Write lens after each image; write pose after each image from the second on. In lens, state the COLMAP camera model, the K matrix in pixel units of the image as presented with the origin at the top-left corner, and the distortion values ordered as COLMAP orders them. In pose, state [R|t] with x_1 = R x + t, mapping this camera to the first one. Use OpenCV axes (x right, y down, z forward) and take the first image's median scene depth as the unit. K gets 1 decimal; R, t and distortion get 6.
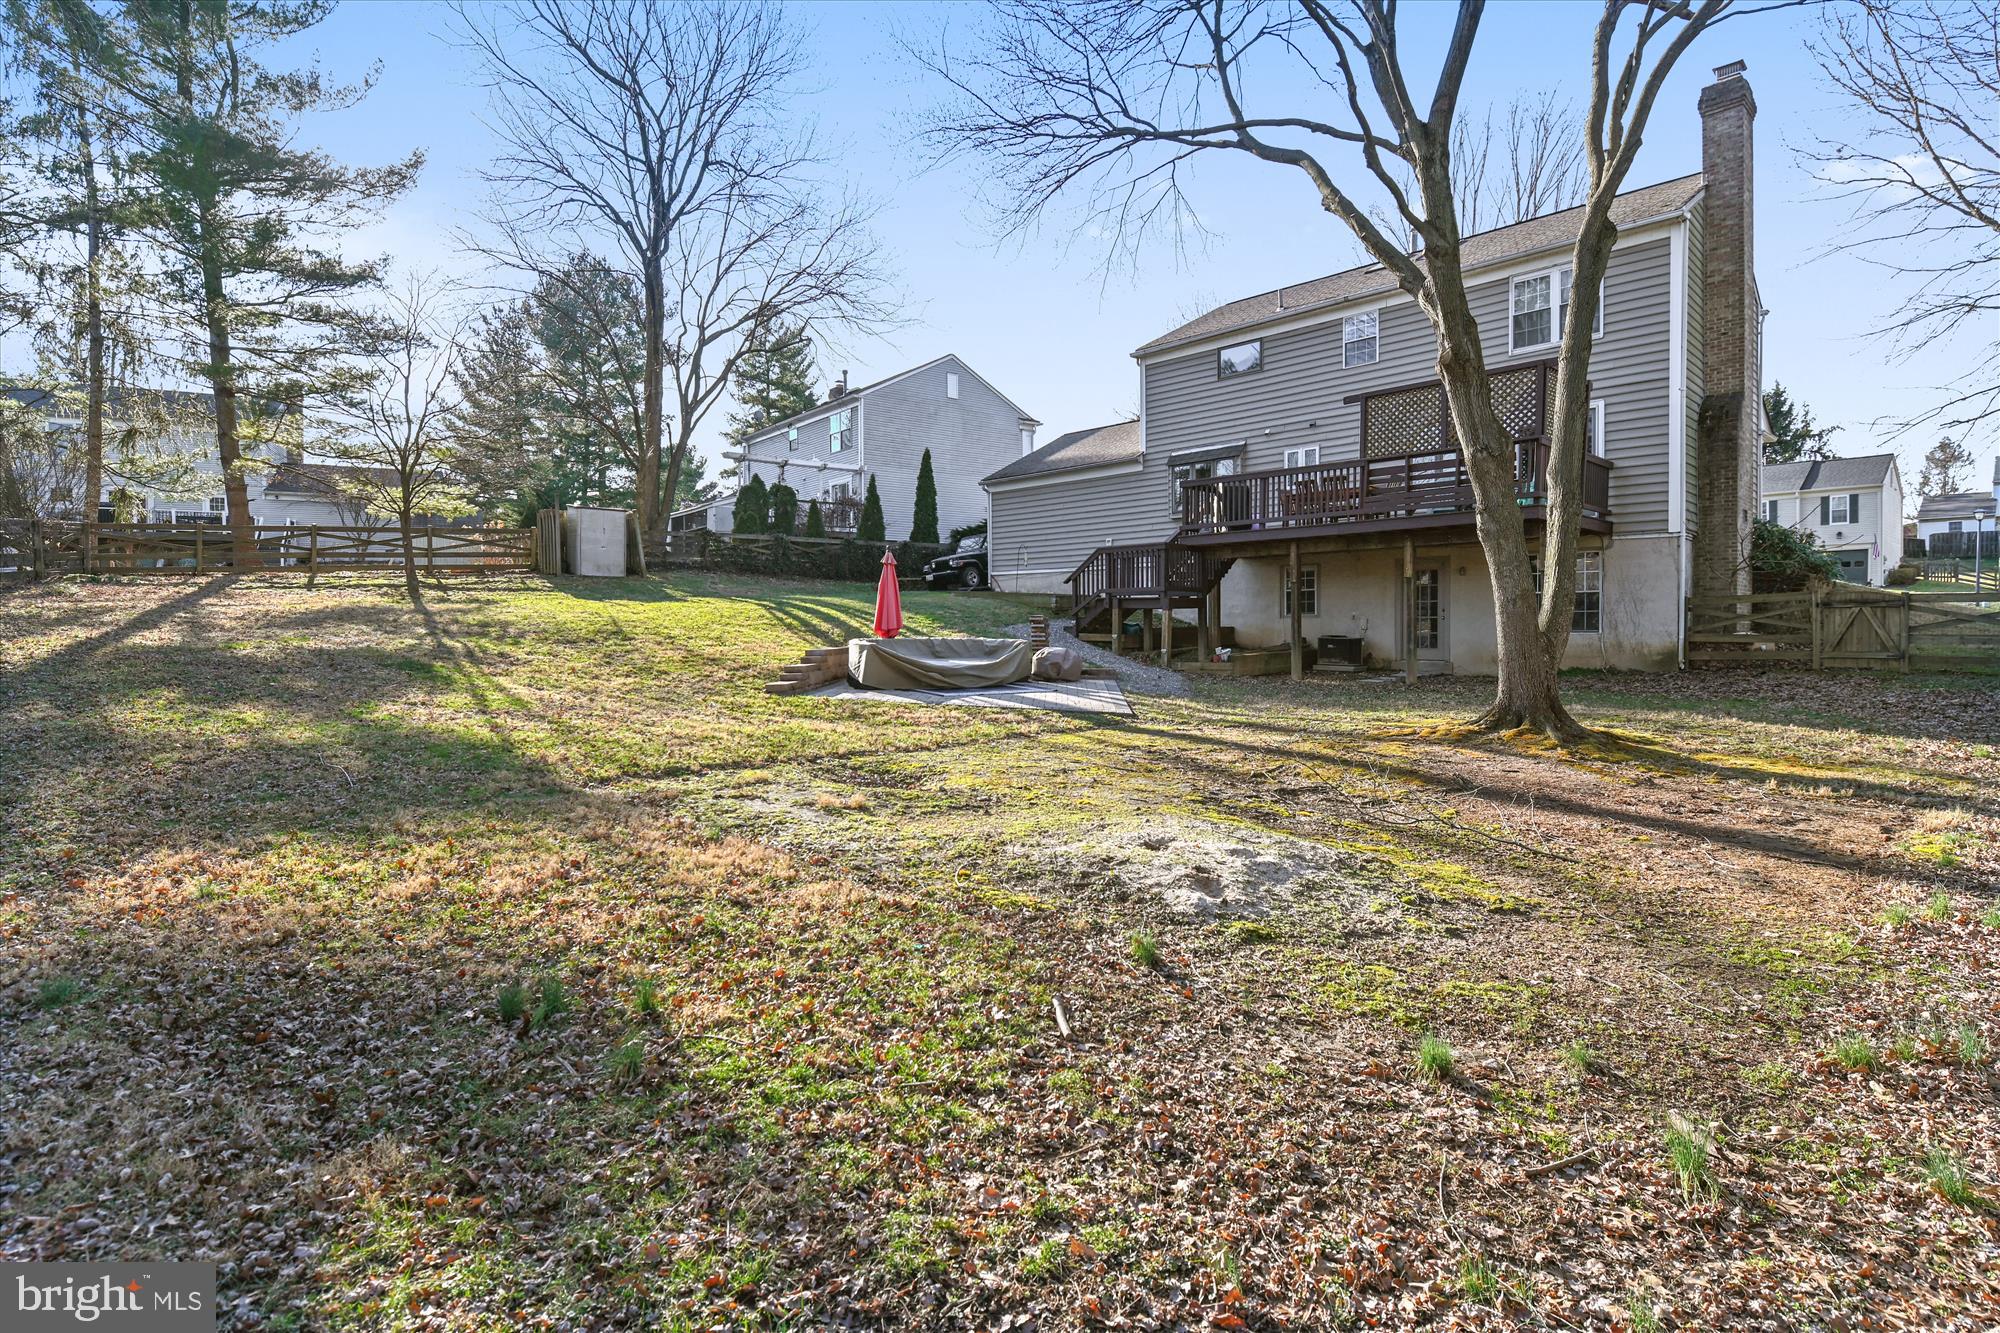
lens RADIAL K [[890.4, 0, 1002.8], [0, 890.4, 616.6], [0, 0, 1]] dist [0.069008, -0.041068]
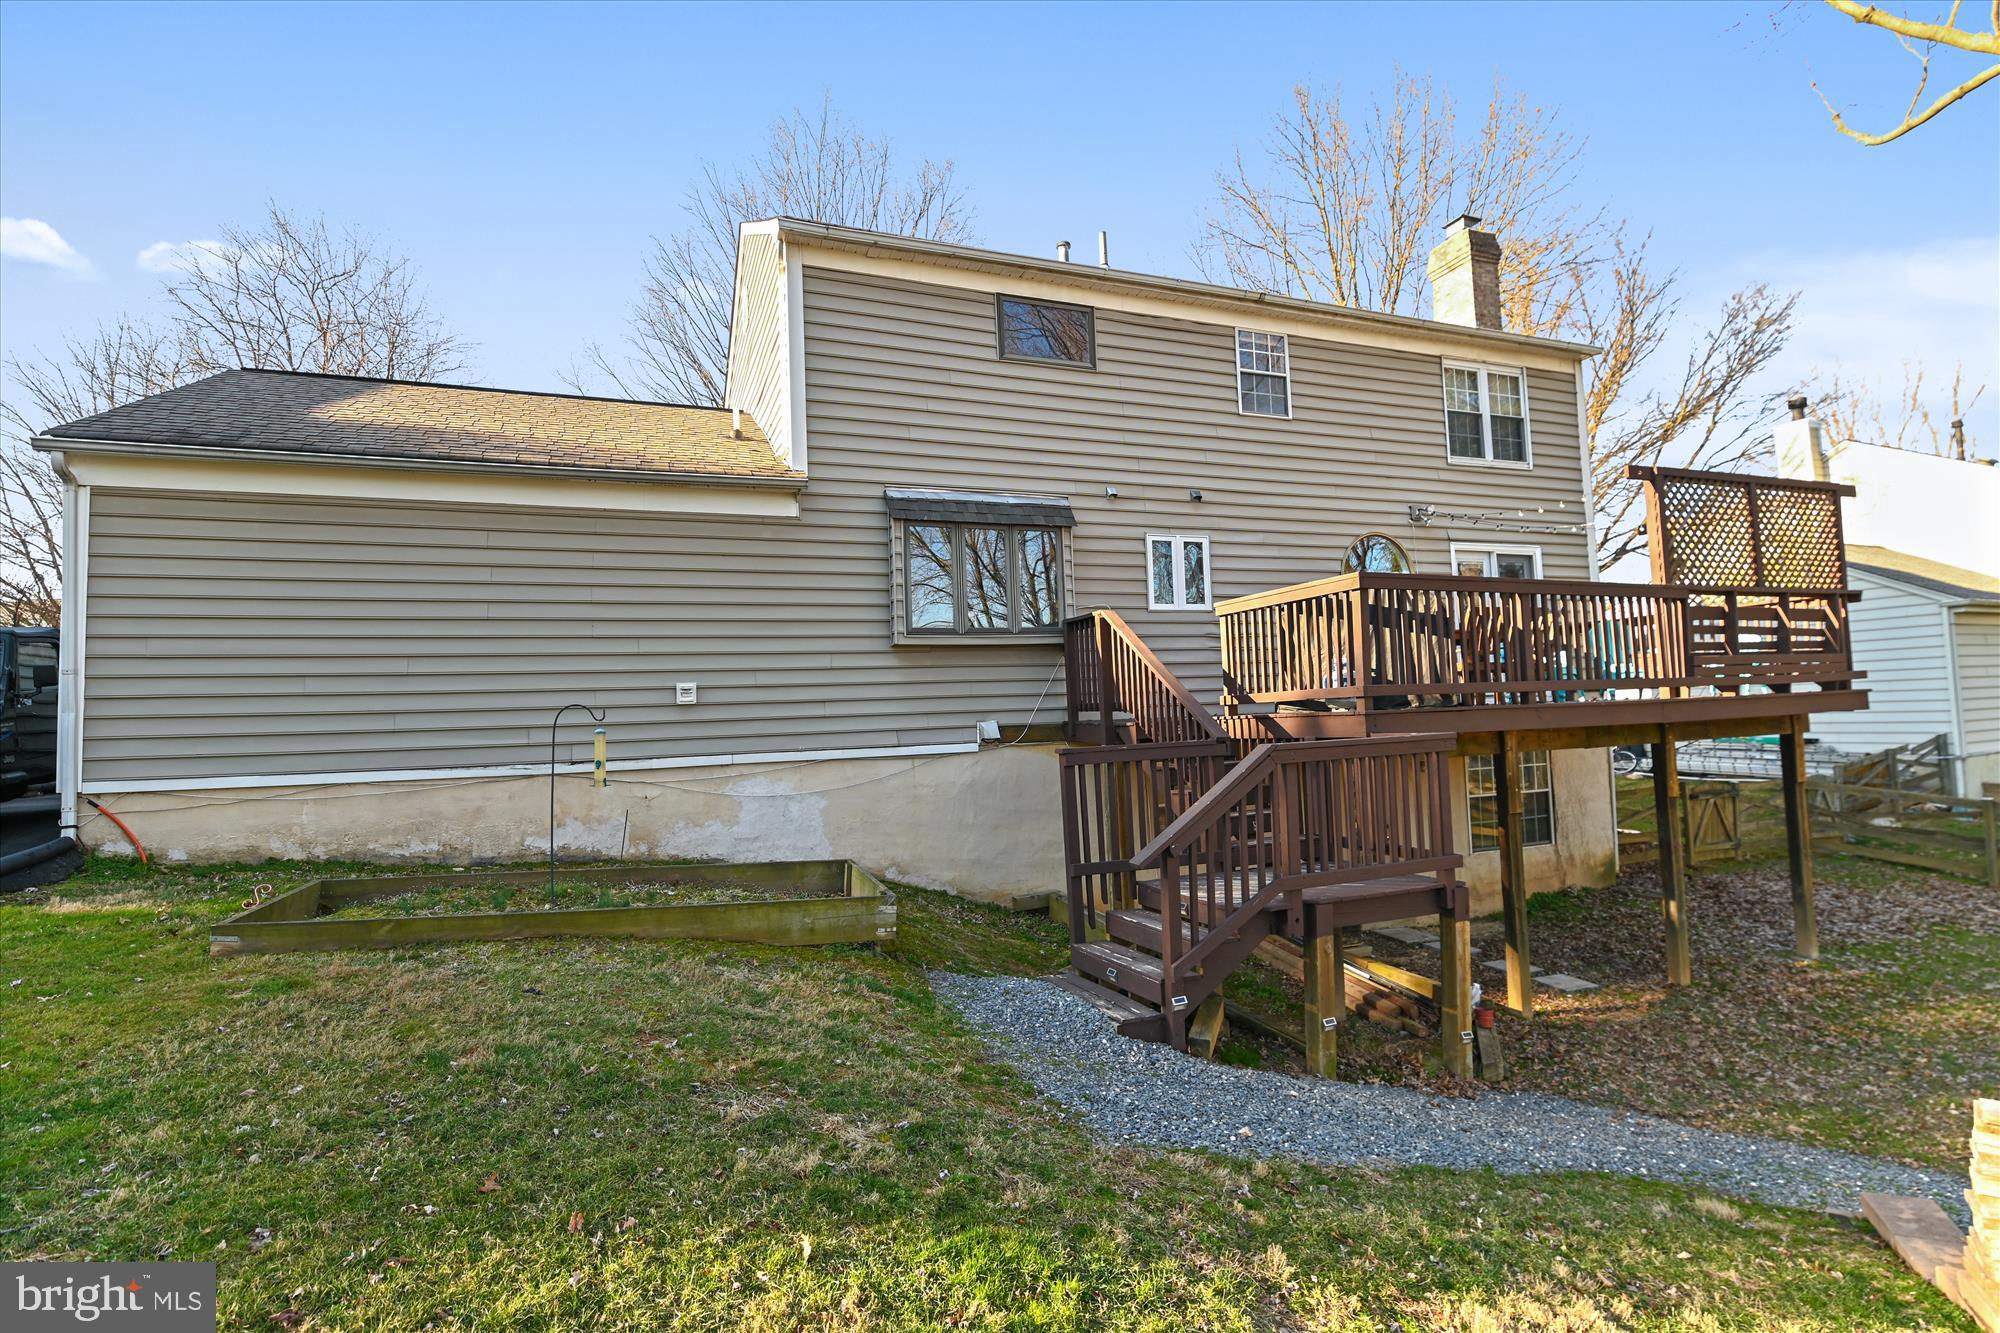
lens RADIAL K [[890.4, 0, 1002.8], [0, 890.4, 616.6], [0, 0, 1]] dist [0.069008, -0.041068]
pose [[0.411863, 0.093808, 0.906405, -0.172816], [0.030957, 0.992672, -0.116804, -0.069904], [-0.910720, 0.076167, 0.405940, 0.767132]]
